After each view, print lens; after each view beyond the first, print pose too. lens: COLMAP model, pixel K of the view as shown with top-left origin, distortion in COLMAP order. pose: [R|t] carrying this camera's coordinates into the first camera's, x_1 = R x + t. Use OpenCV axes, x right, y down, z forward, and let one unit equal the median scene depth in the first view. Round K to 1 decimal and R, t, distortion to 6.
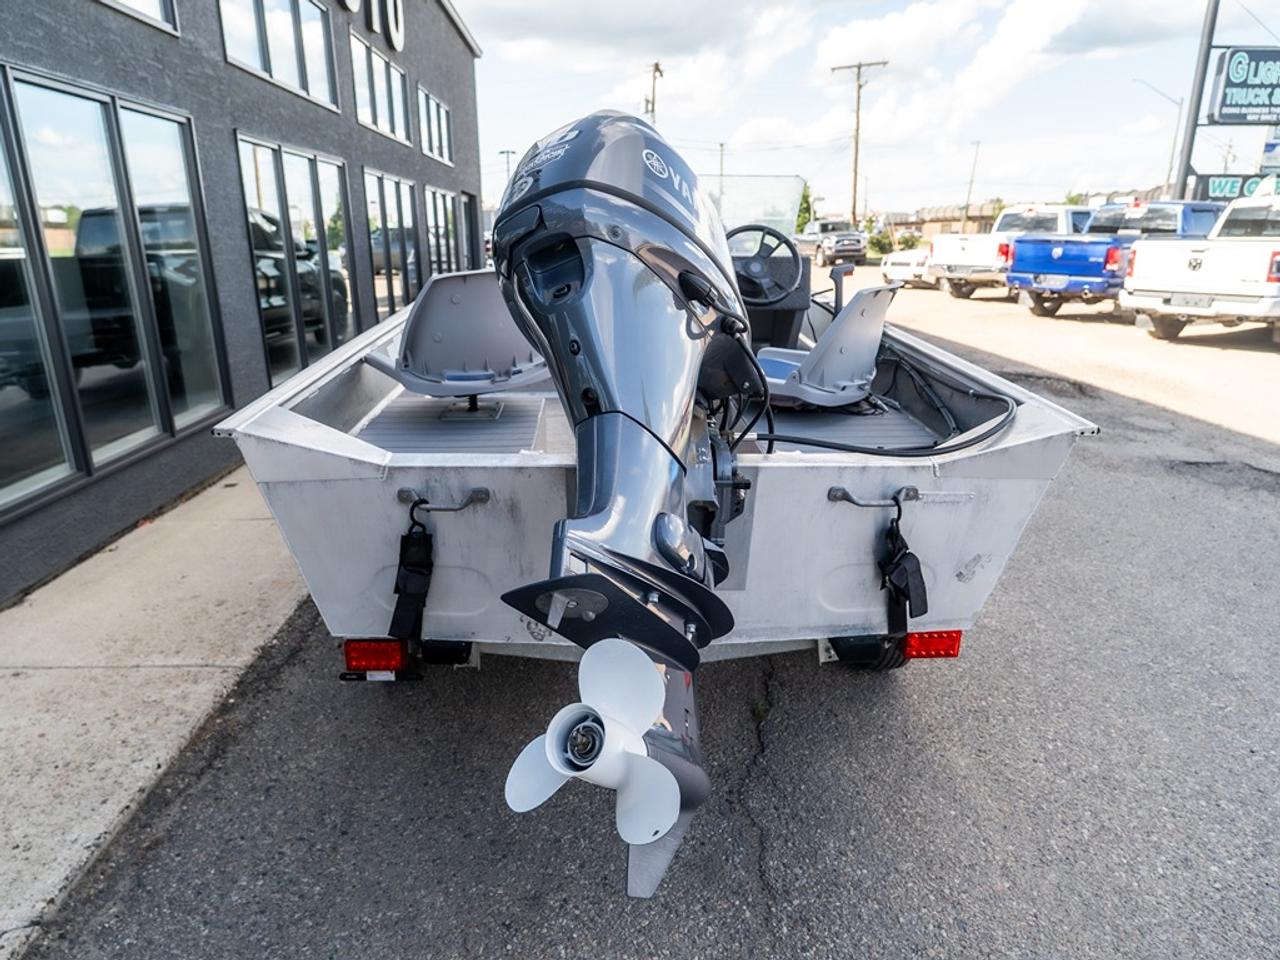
lens RADIAL K [[801.9, 0, 618.4], [0, 801.9, 506.8], [0, 0, 1]] dist [-0.031655, 0.004405]
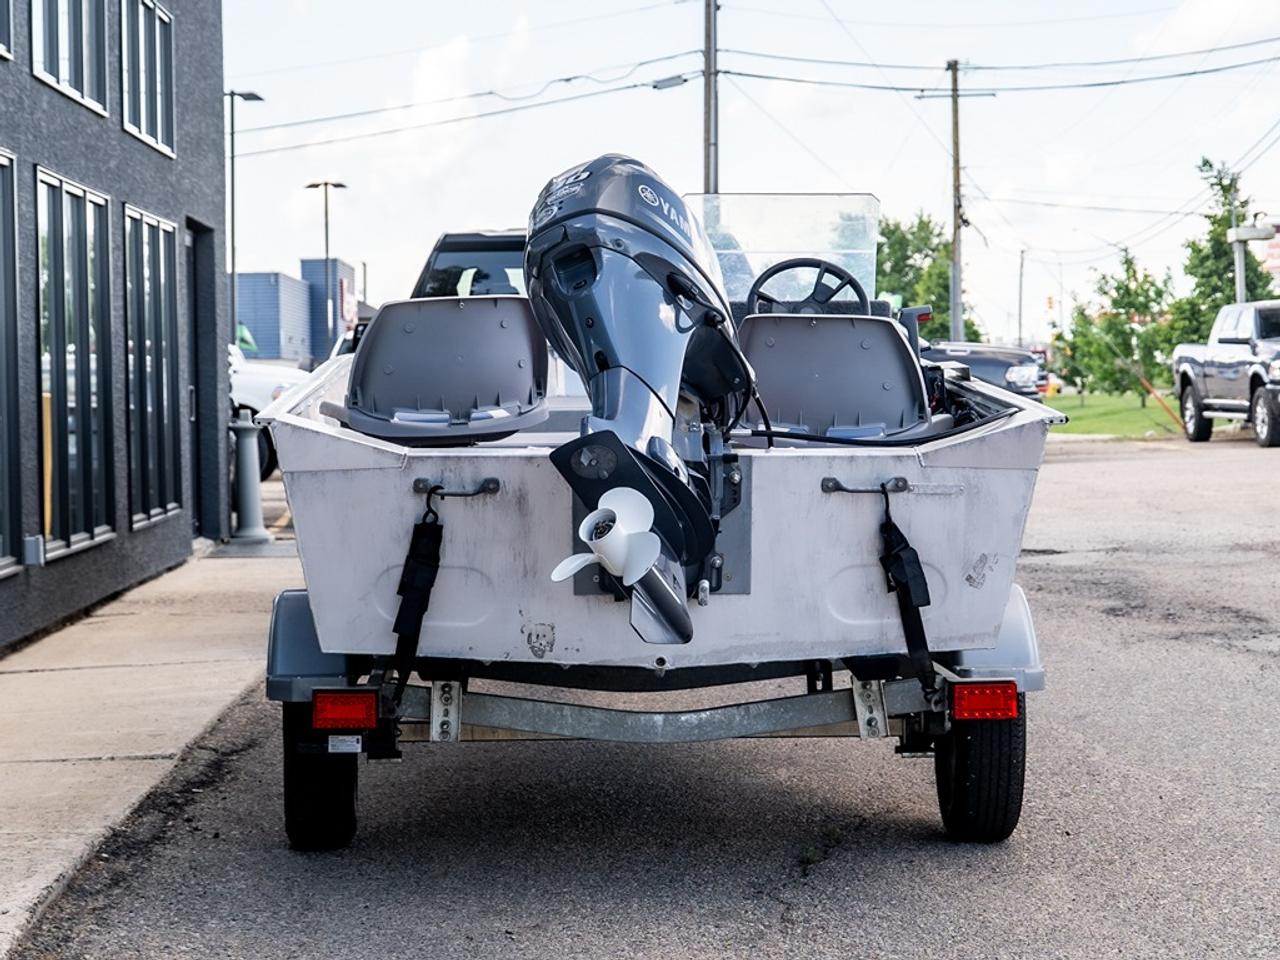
lens RADIAL K [[3038.2, 0, 640.0], [0, 3038.2, 480.0], [0, 0, 1]] dist [0.006009, 0.463126]
pose [[0.999899, -0.007188, 0.012224, -0.022111], [0.010388, 0.958074, -0.286334, 1.021978], [-0.009654, 0.286432, 0.958052, -2.578750]]
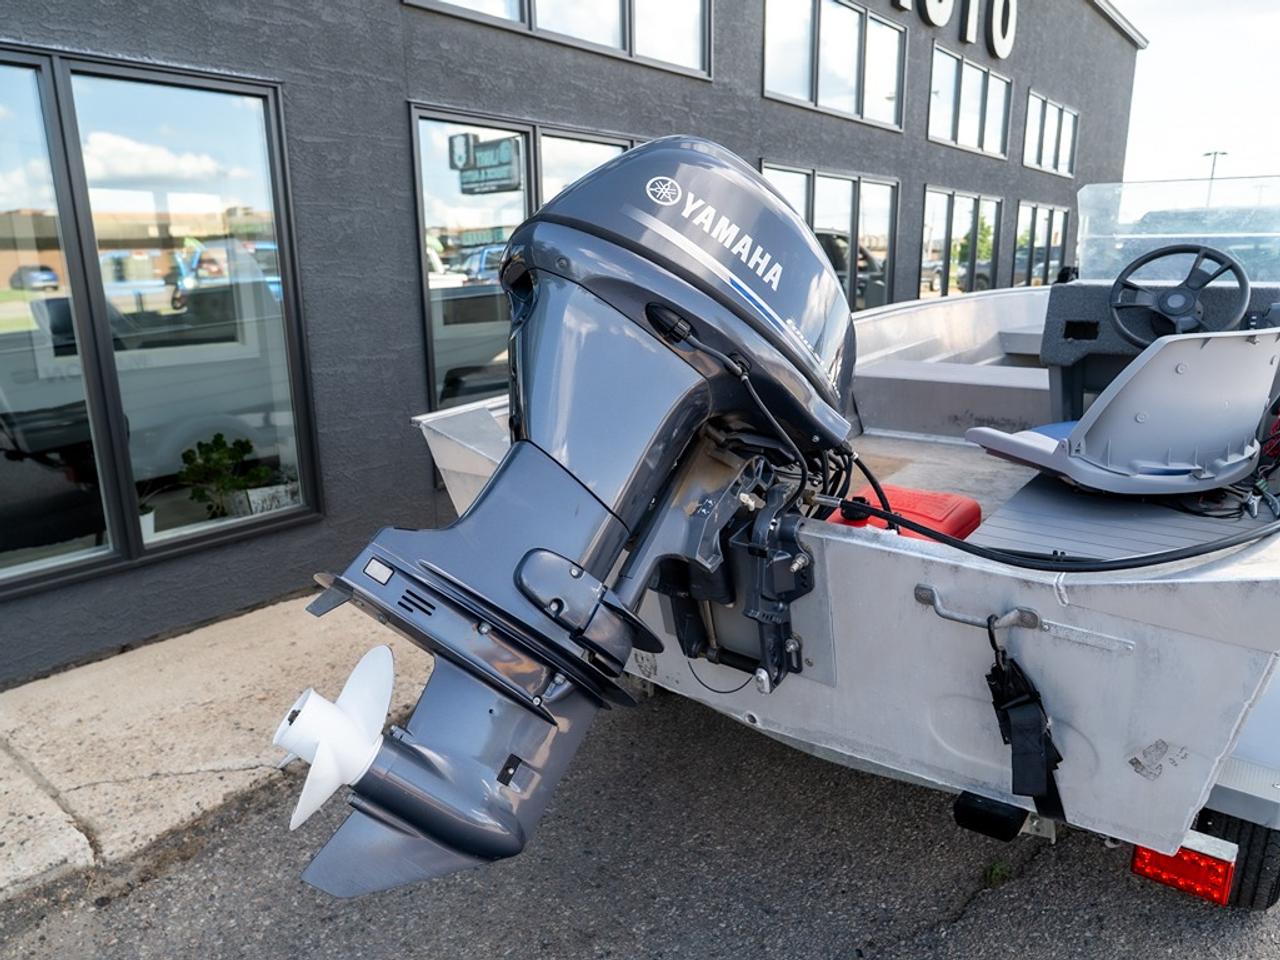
lens RADIAL K [[857.3, 0, 640.0], [0, 857.3, 480.0], [0, 0, 1]] dist [-0.016649, 0.001015]
pose [[0.767669, 0.153962, -0.622077, 0.508785], [-0.197196, 0.980364, -0.000712, -0.062863], [0.609752, 0.123218, 0.782956, 0.162399]]
